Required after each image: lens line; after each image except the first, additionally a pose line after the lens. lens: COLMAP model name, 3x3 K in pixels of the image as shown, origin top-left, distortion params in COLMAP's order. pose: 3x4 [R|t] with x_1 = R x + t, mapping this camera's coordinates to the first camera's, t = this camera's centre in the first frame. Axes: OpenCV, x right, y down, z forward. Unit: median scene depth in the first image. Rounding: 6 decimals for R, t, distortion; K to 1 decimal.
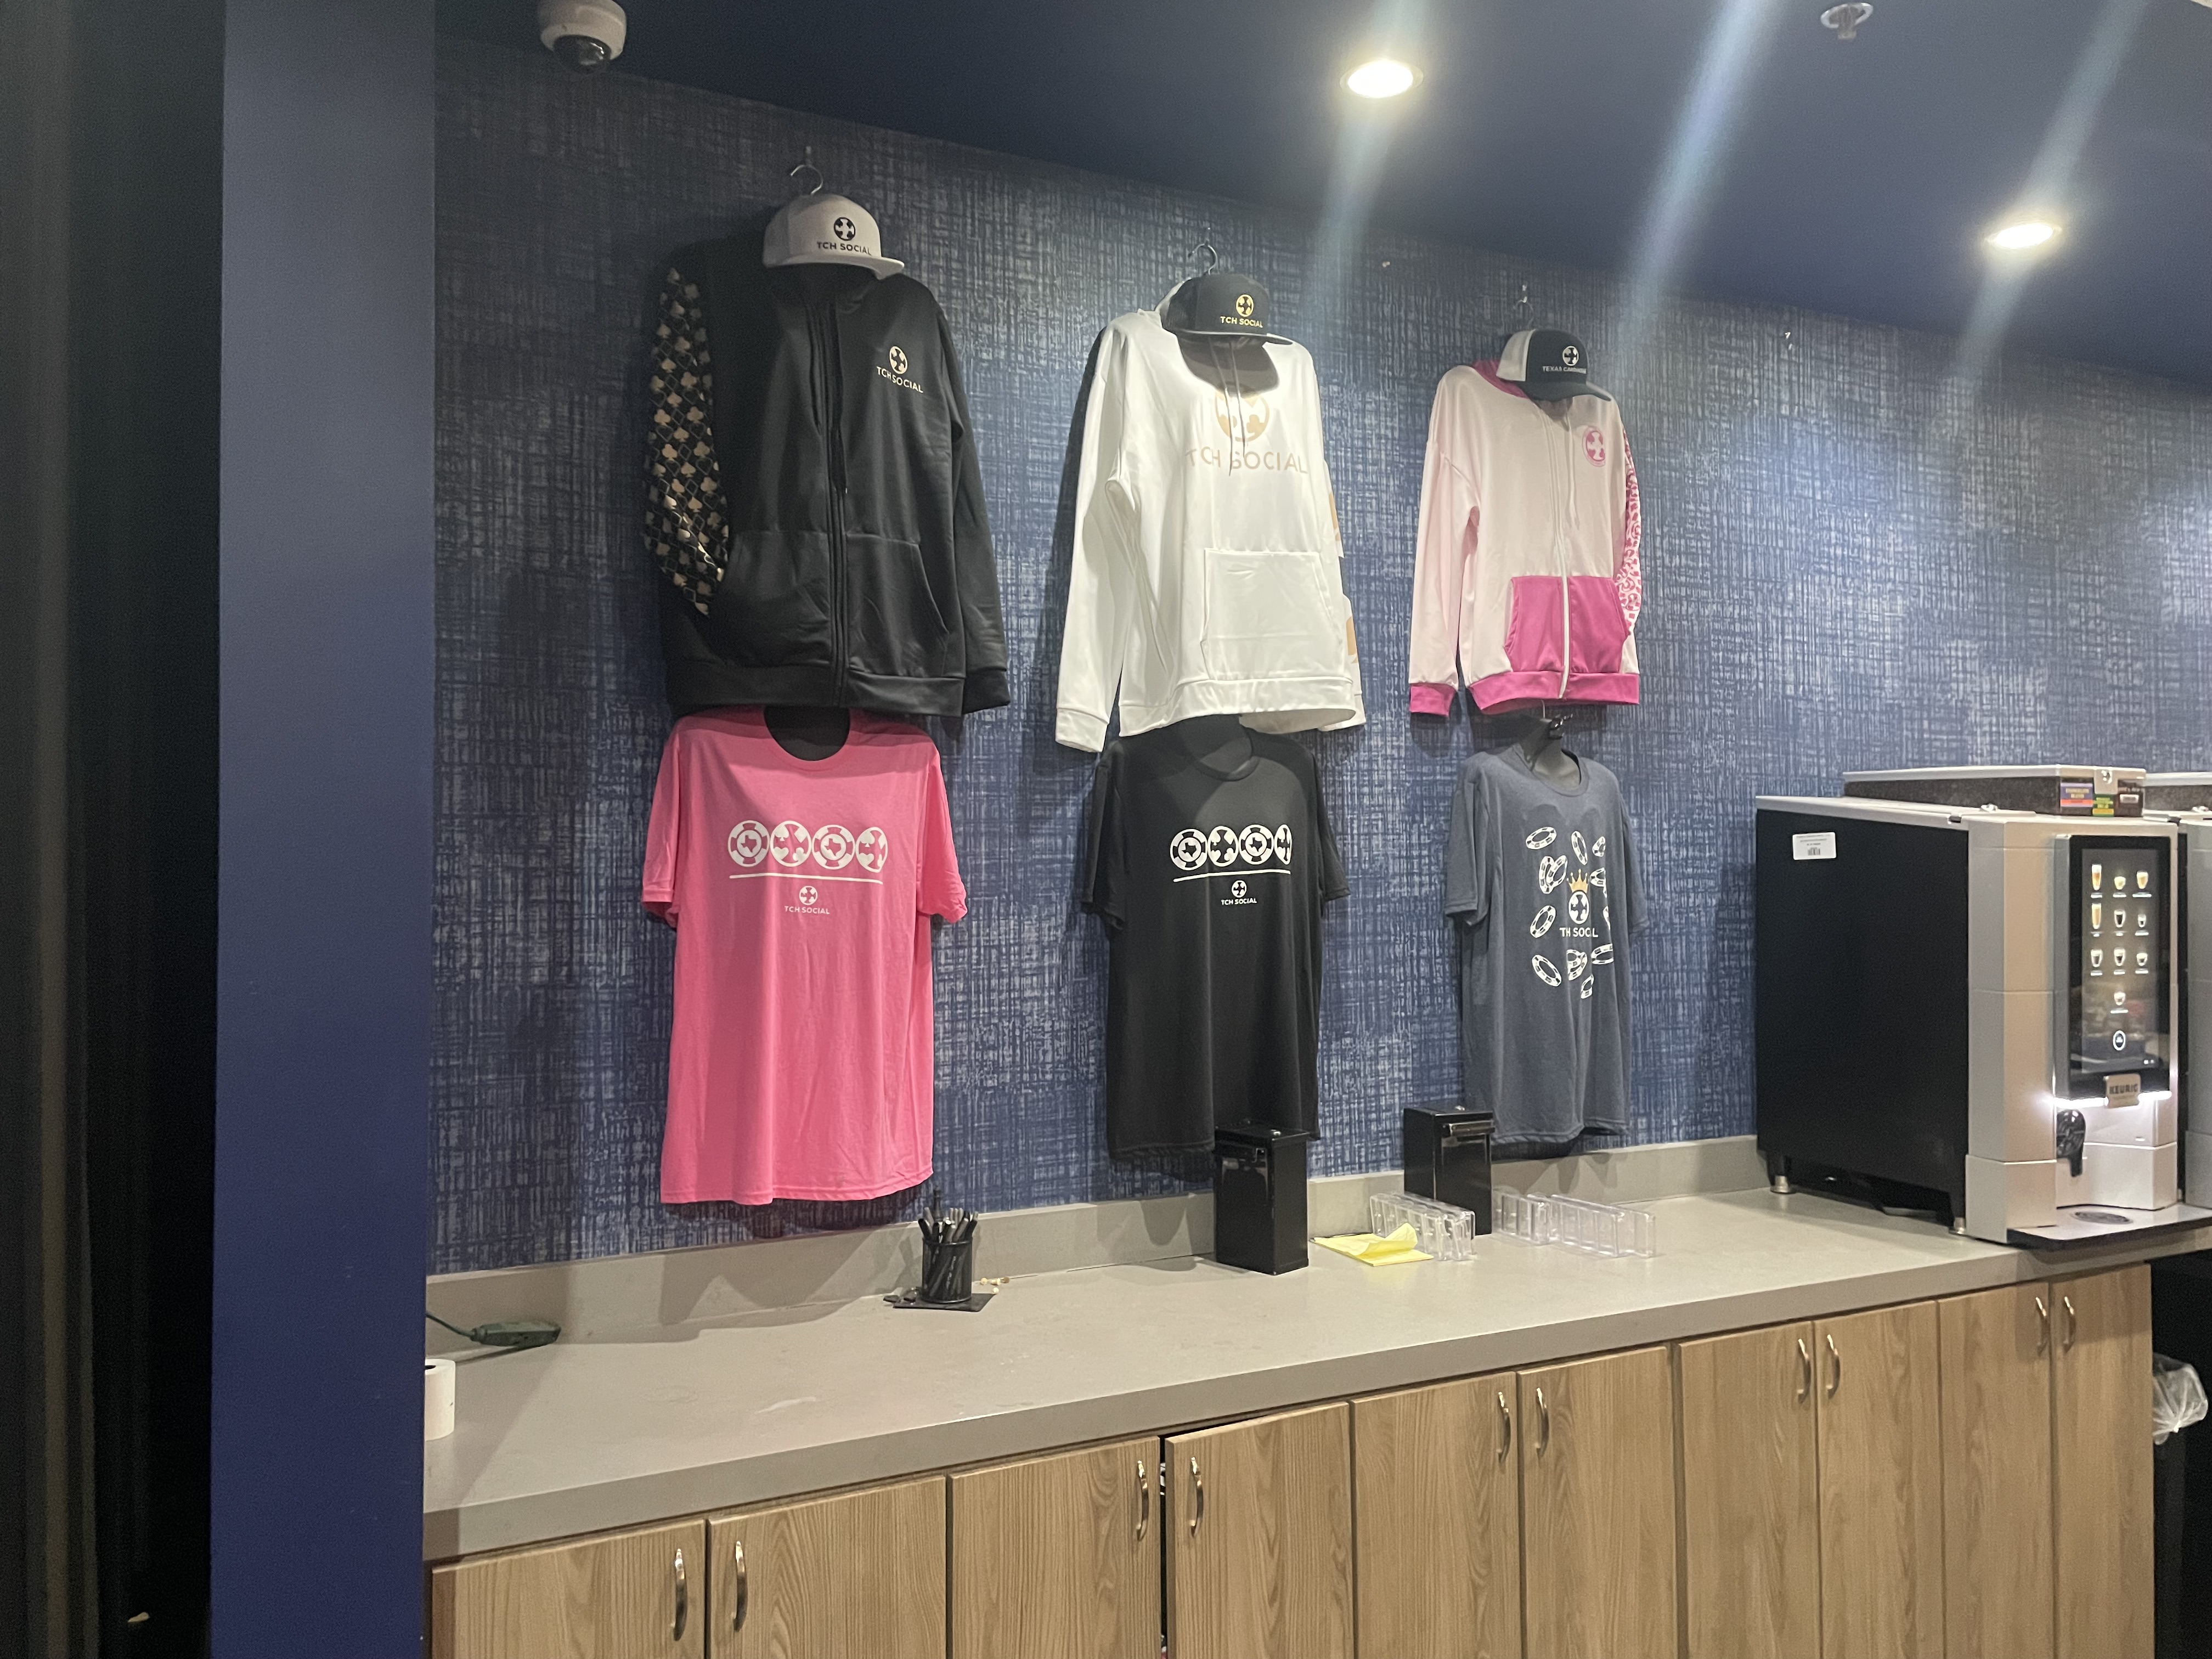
lens RADIAL K [[1655.3, 0, 1121.4], [0, 1655.3, 809.6], [0, 0, 1]] dist [0.070787, -0.077121]
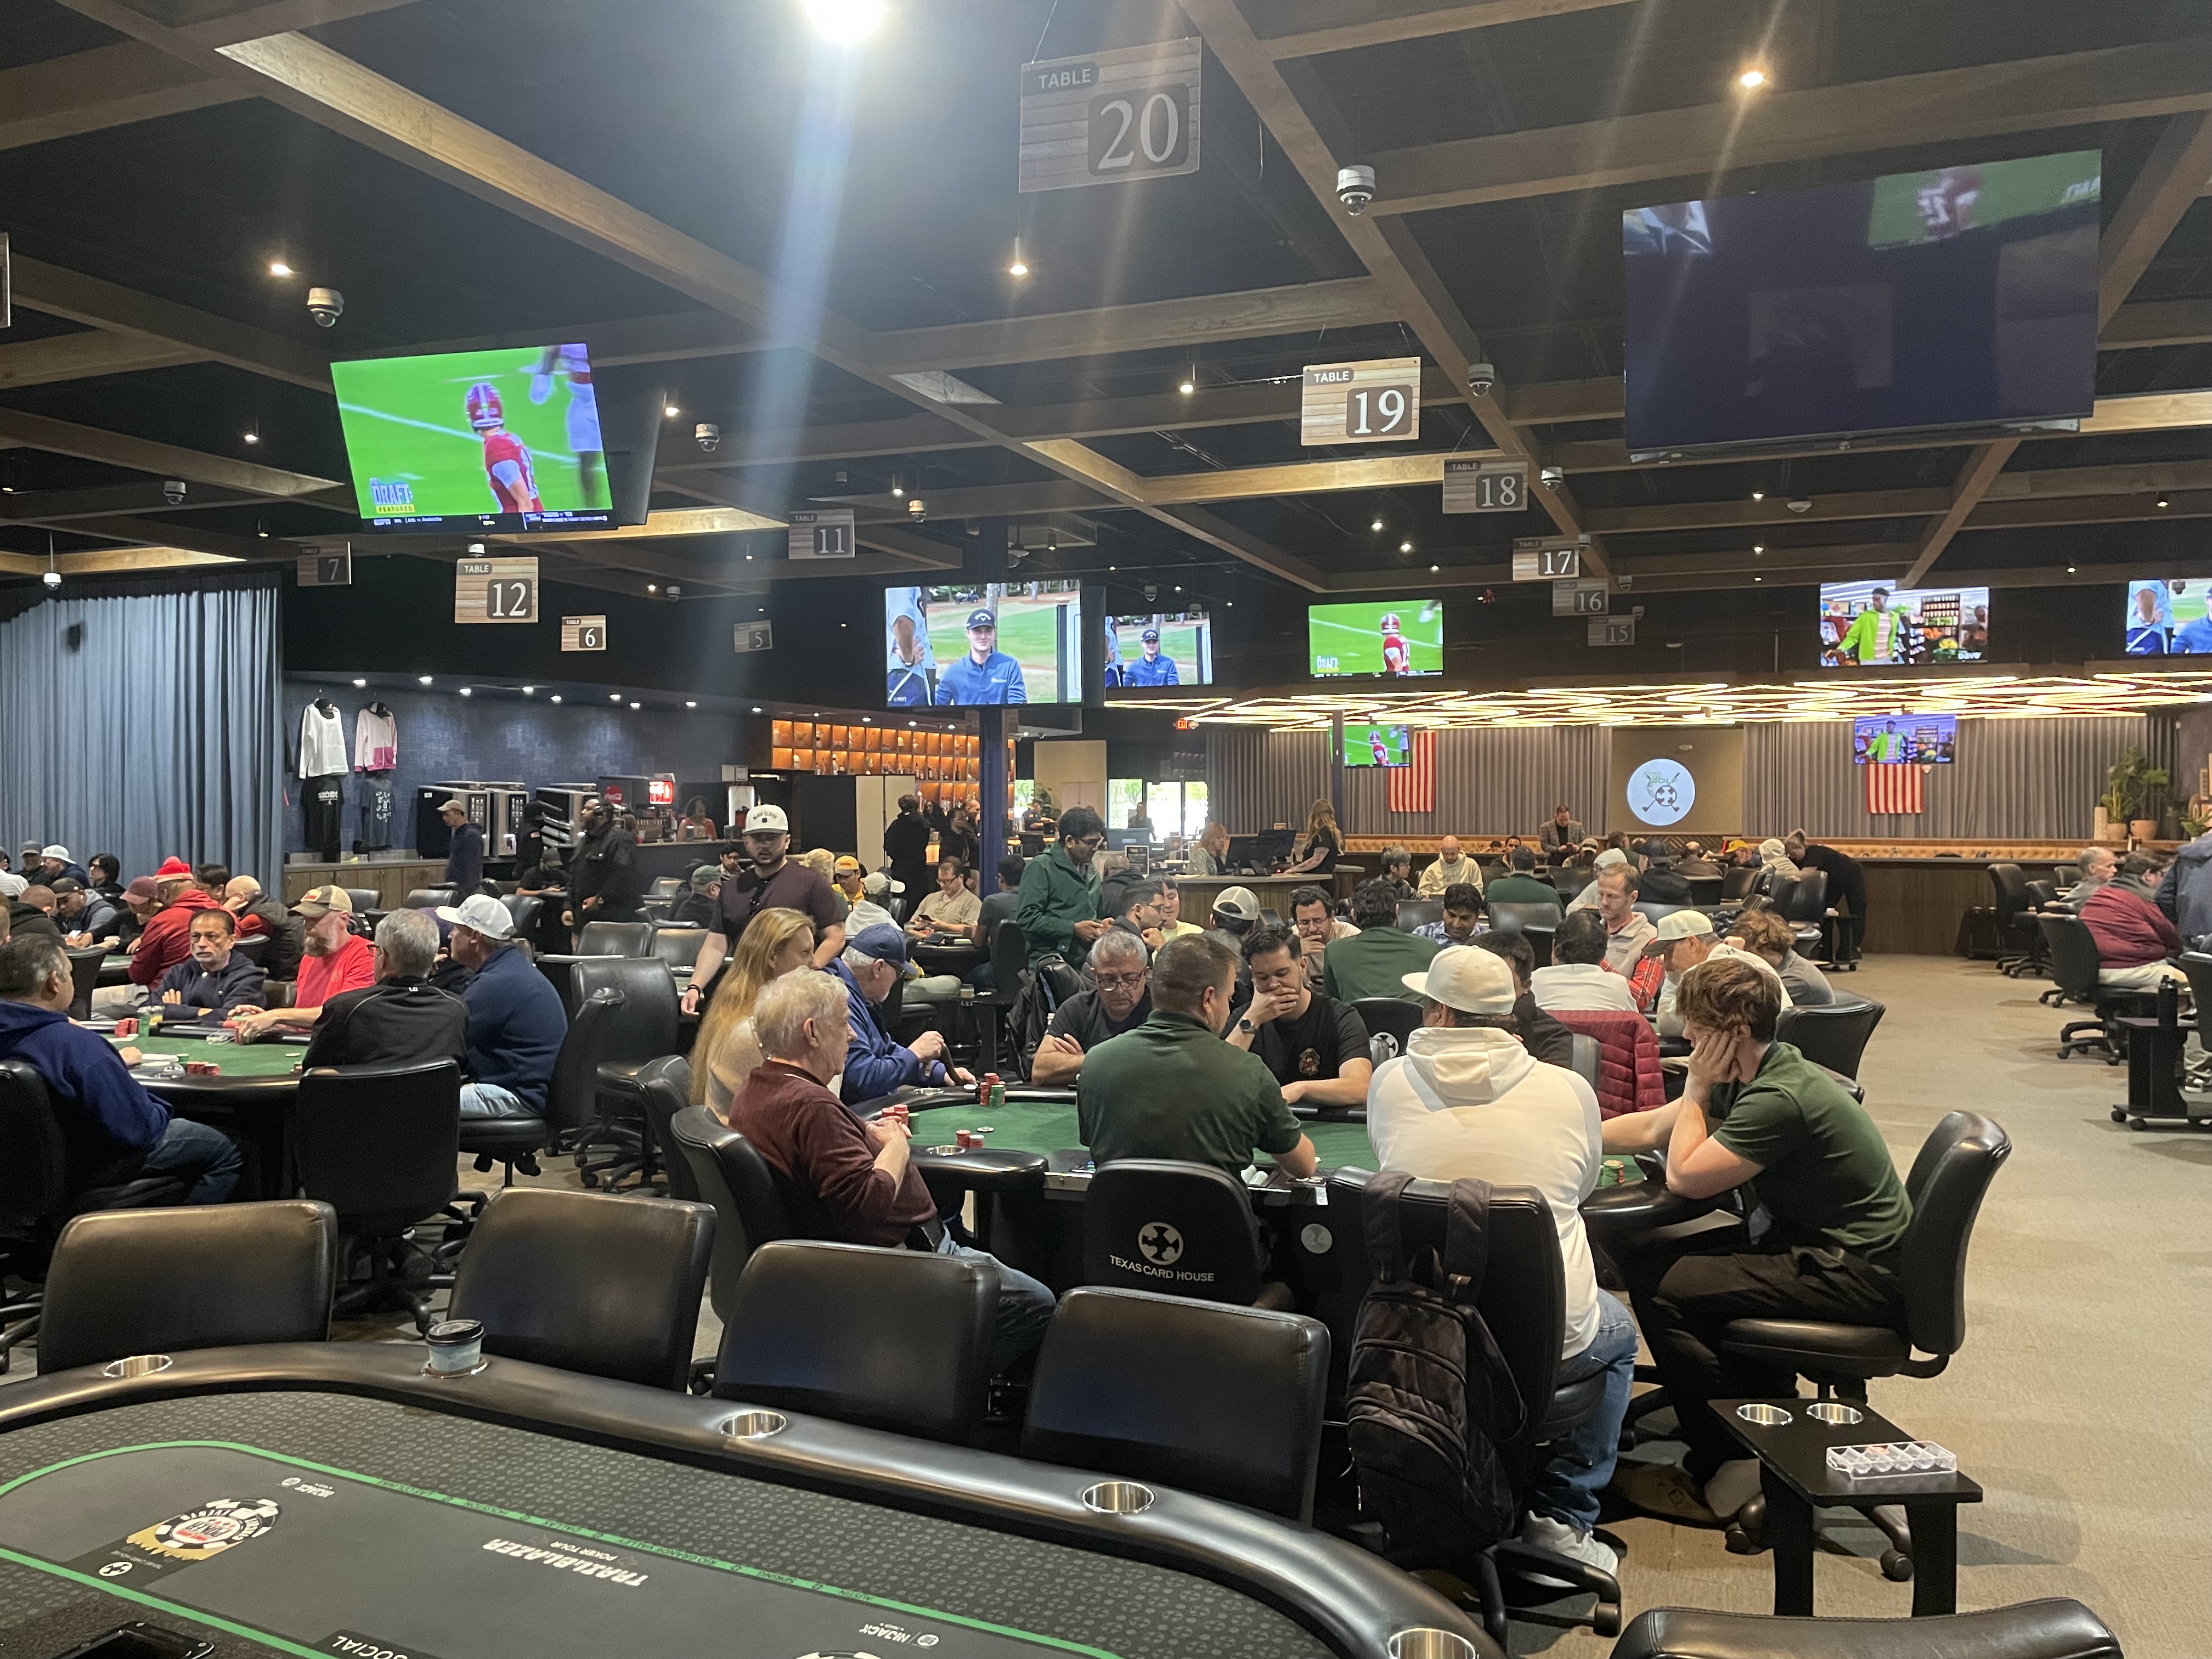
lens RADIAL K [[1655.3, 0, 1127.9], [0, 1655.3, 799.1], [0, 0, 1]] dist [0.070787, -0.077121]
pose [[0.734134, 0.003546, 0.678995, -1.125293], [-0.018267, 0.999728, 0.014529, -0.060243], [-0.678759, -0.023070, 0.733999, -3.172830]]
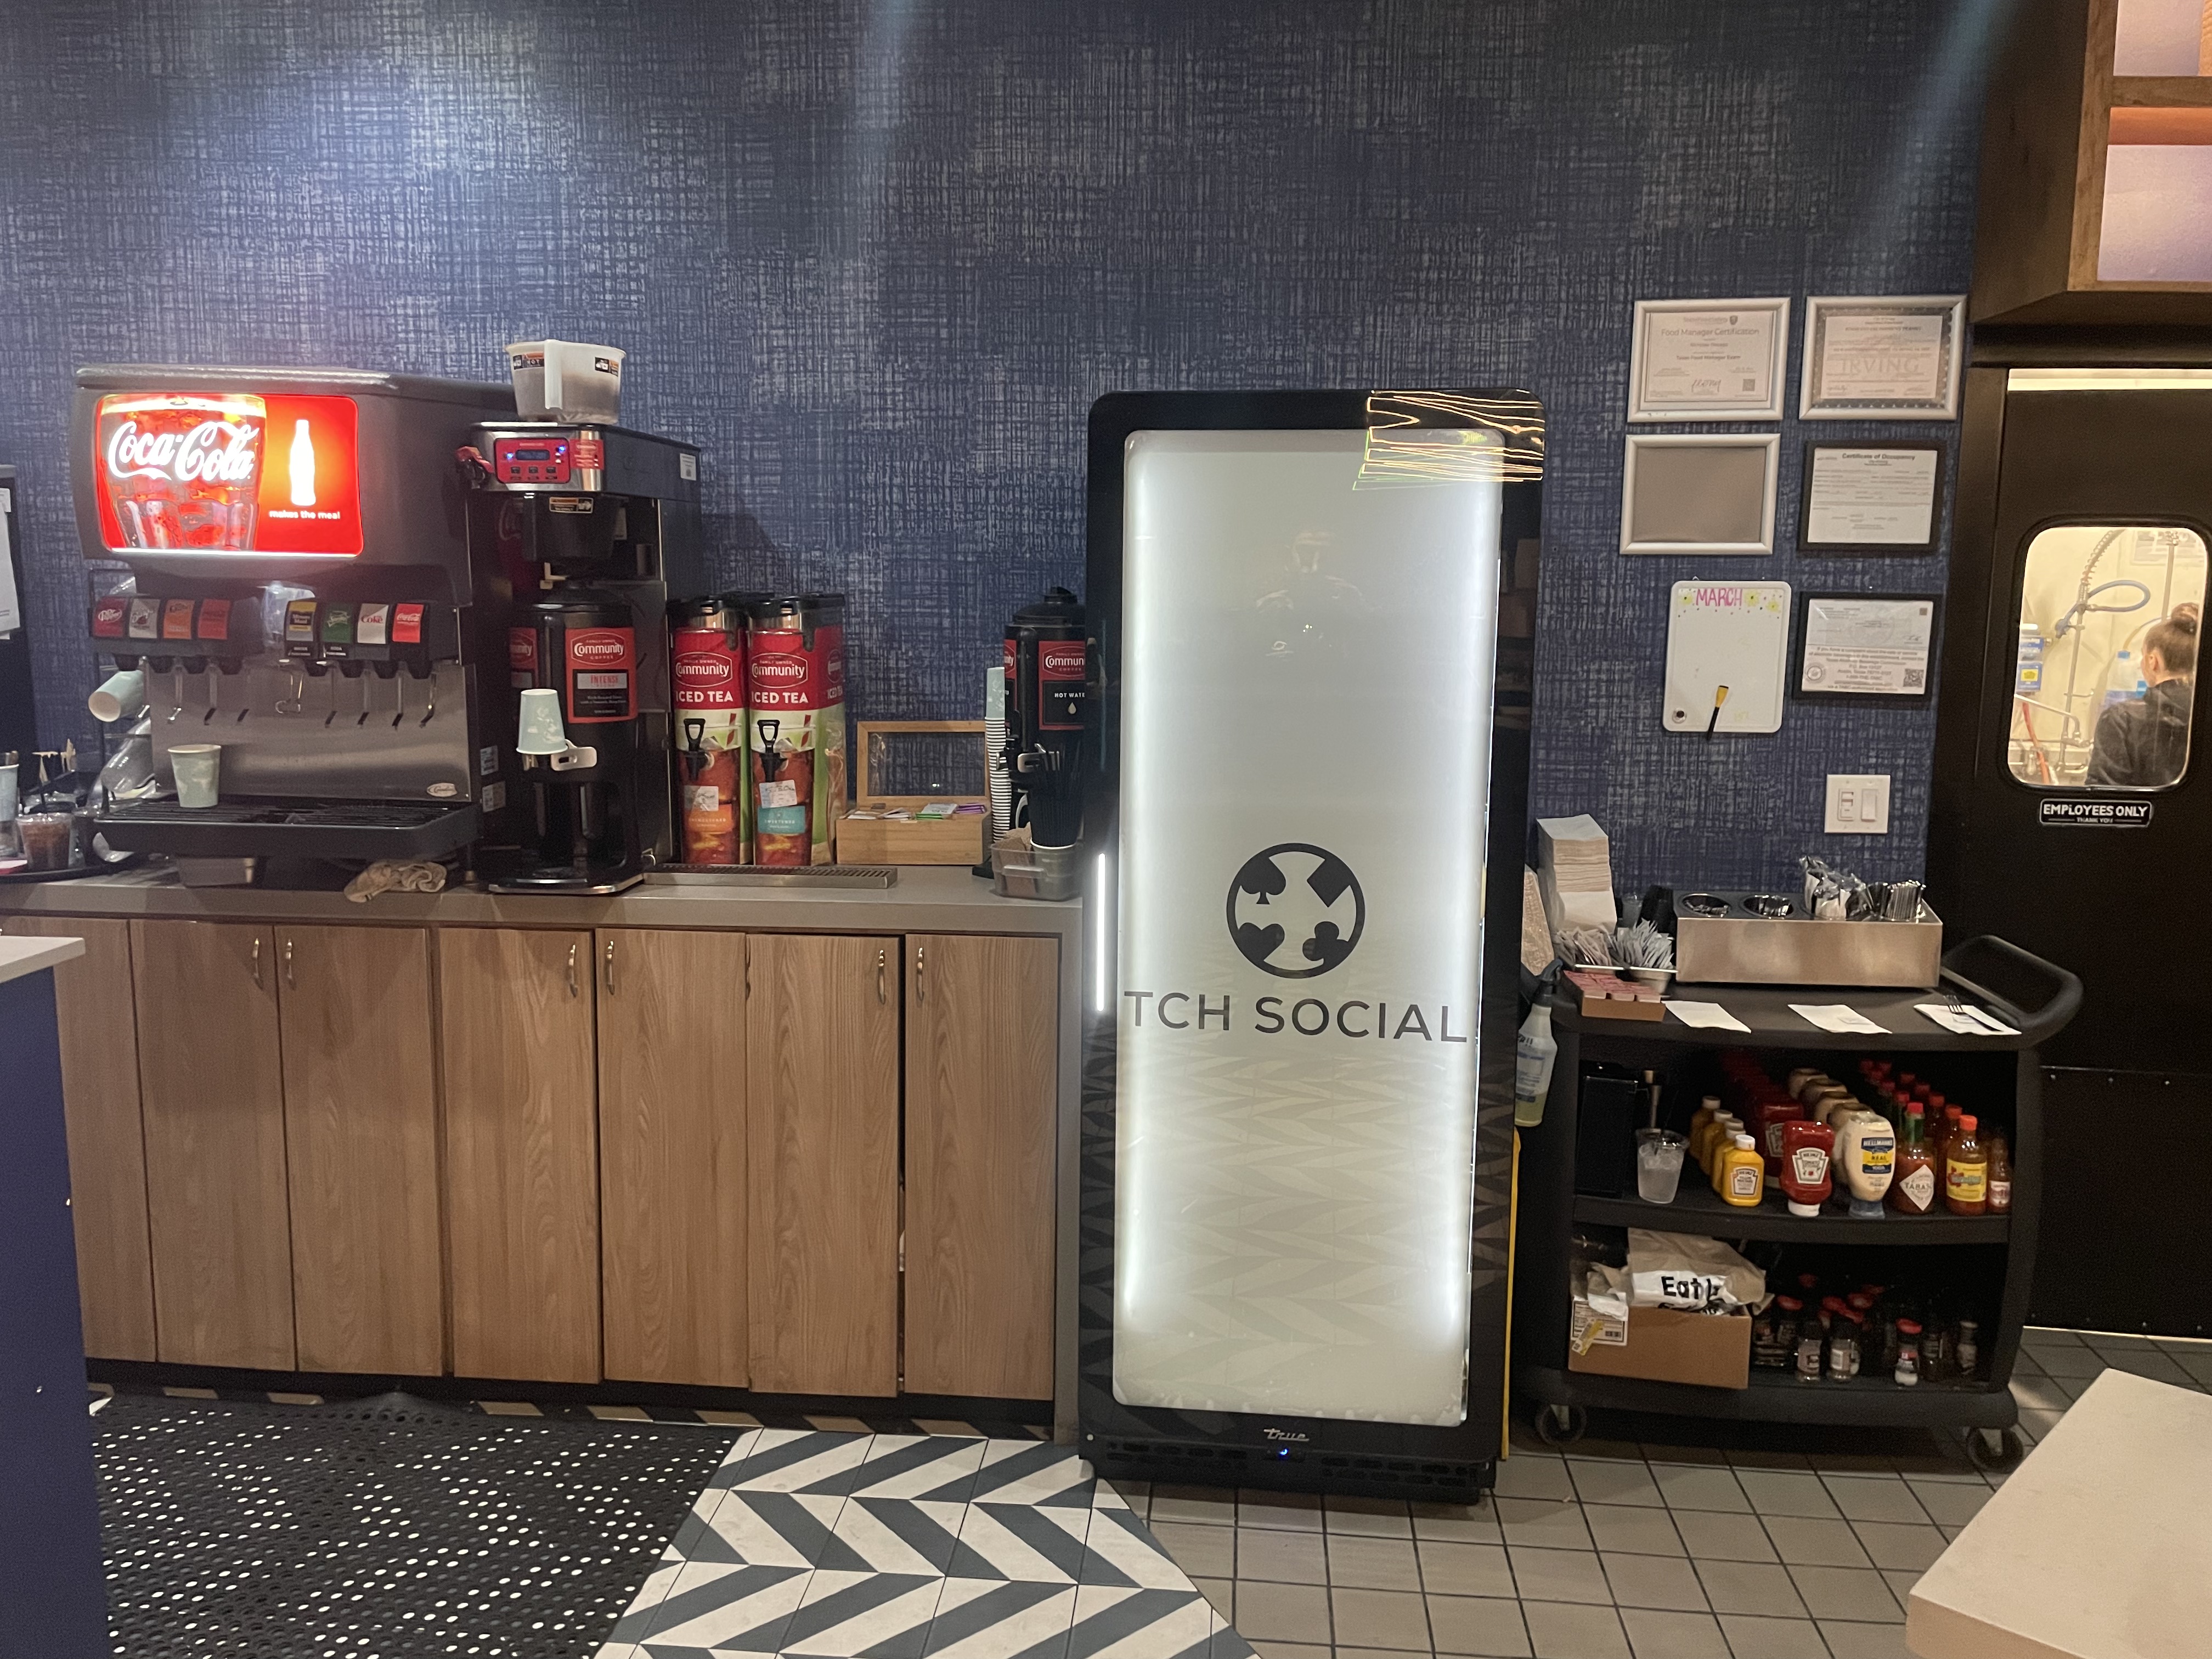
lens RADIAL K [[1655.3, 0, 1113.9], [0, 1655.3, 779.6], [0, 0, 1]] dist [0.070787, -0.077121]
pose [[0.842949, 0.088567, -0.530654, 1.501192], [-0.005553, 0.987736, 0.156034, 0.019046], [0.537965, -0.128582, 0.833103, 0.439989]]
